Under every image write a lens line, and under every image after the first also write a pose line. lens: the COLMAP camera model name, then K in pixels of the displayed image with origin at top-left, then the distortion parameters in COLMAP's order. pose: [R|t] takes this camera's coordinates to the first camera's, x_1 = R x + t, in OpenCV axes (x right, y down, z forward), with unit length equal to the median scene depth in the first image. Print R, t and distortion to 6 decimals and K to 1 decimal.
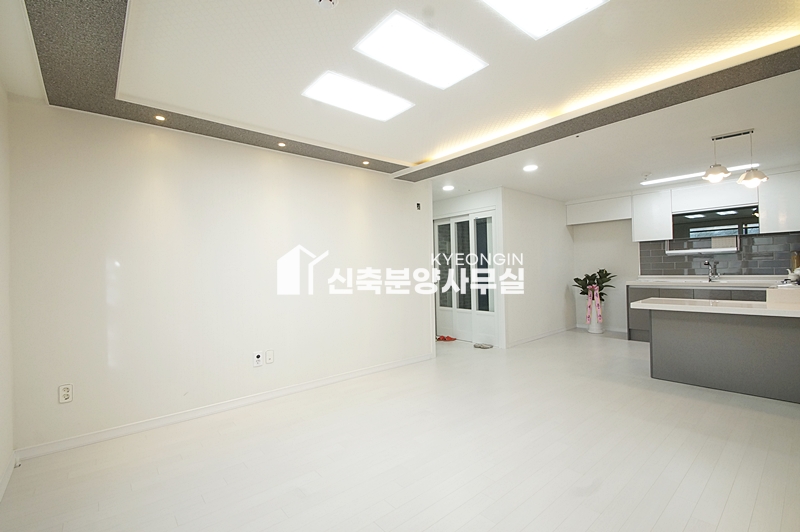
lens RADIAL K [[353.4, 0, 404.6], [0, 353.4, 251.2], [0, 0, 1]] dist [0.000502, -0.010002]
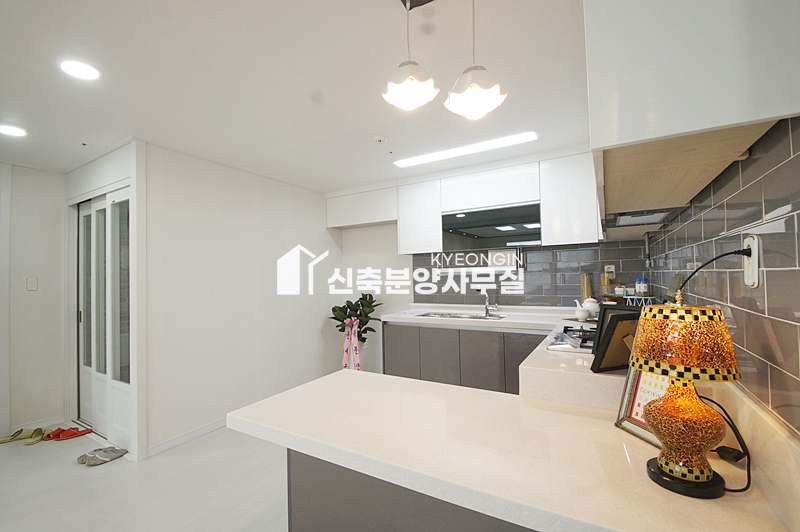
lens RADIAL K [[353.4, 0, 401.7], [0, 353.4, 258.9], [0, 0, 1]] dist [0.000502, -0.010002]
pose [[0.941454, 0.019466, 0.336580, 0.399017], [-0.020937, 0.999781, 0.000741, -0.018250], [-0.336492, -0.007744, 0.941654, 0.339052]]
